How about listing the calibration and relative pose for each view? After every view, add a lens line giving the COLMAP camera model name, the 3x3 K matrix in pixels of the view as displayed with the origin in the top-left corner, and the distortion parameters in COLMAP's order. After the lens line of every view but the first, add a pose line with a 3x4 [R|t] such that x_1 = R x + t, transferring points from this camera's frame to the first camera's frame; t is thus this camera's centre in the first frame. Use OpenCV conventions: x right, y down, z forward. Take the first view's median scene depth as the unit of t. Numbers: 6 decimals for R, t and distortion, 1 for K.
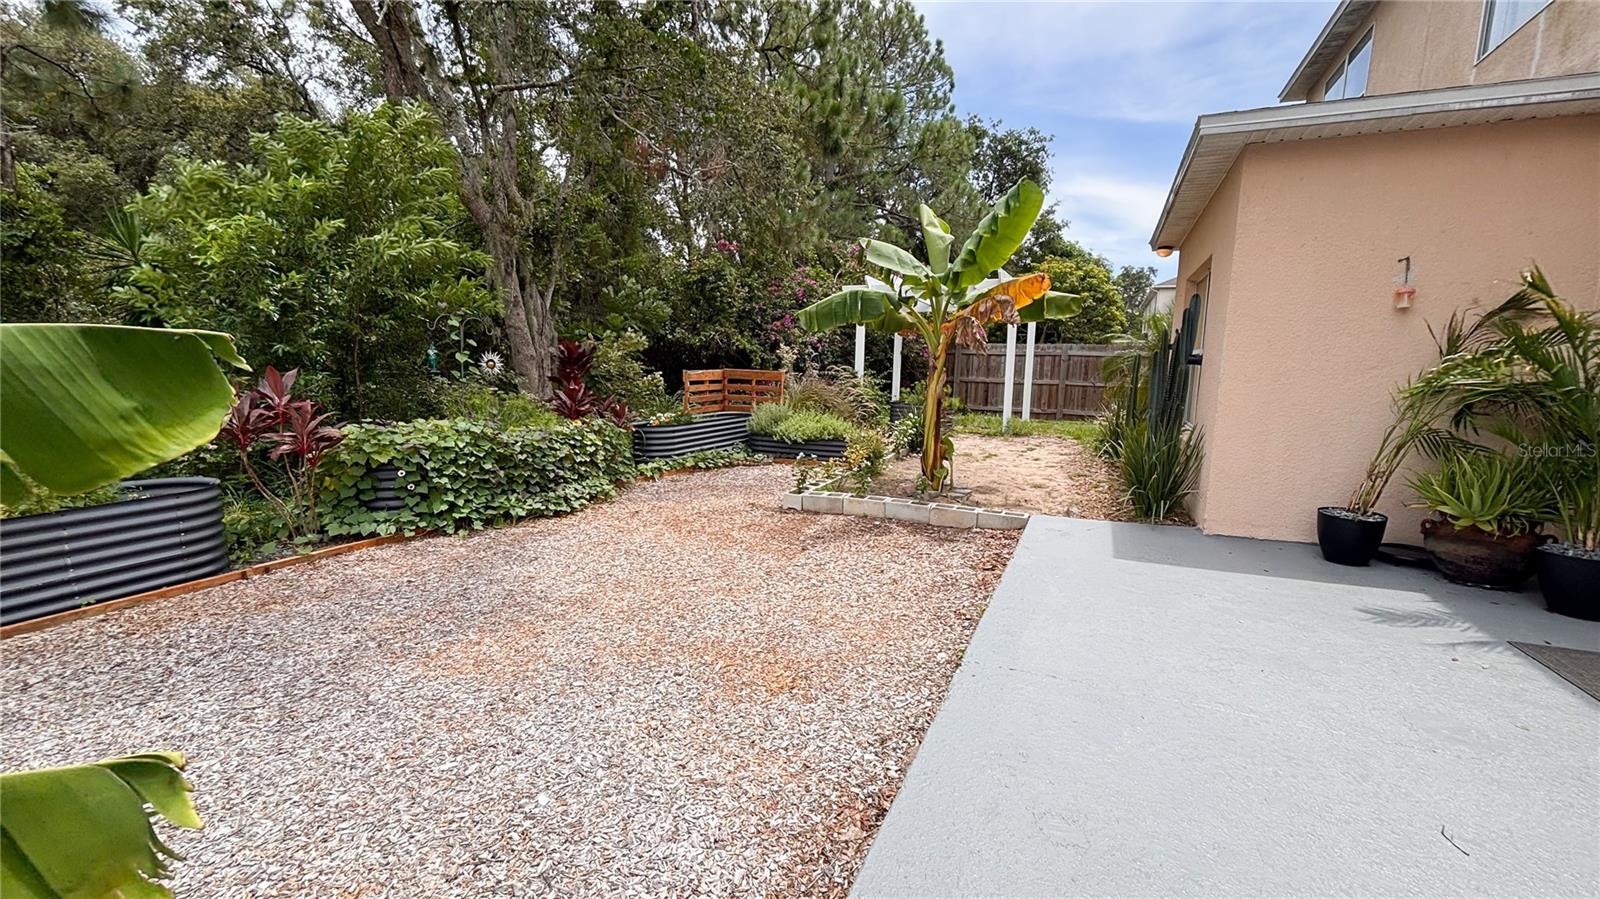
lens RADIAL K [[641.8, 0, 796.1], [0, 641.8, 454.3], [0, 0, 1]] dist [-0.001505, -0.000983]
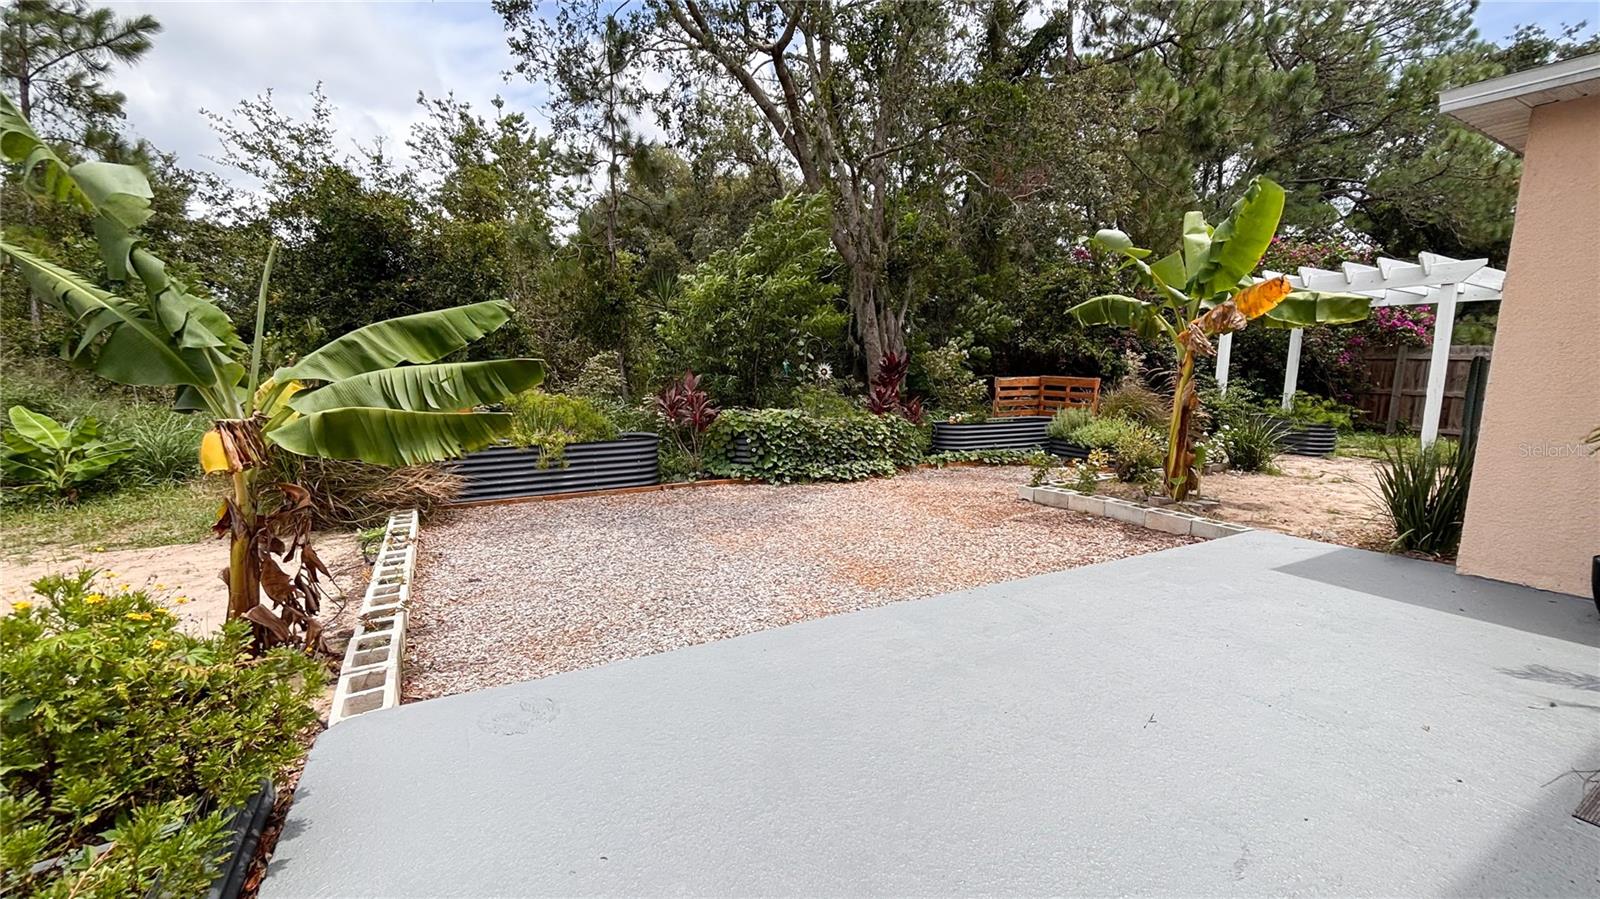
lens RADIAL K [[641.8, 0, 799.8], [0, 641.8, 446.7], [0, 0, 1]] dist [-0.001505, -0.000983]
pose [[0.807442, 0.071258, -0.585628, 0.274728], [-0.084930, 0.996378, 0.004139, 0.017874], [0.583801, 0.046396, 0.810570, -0.132621]]
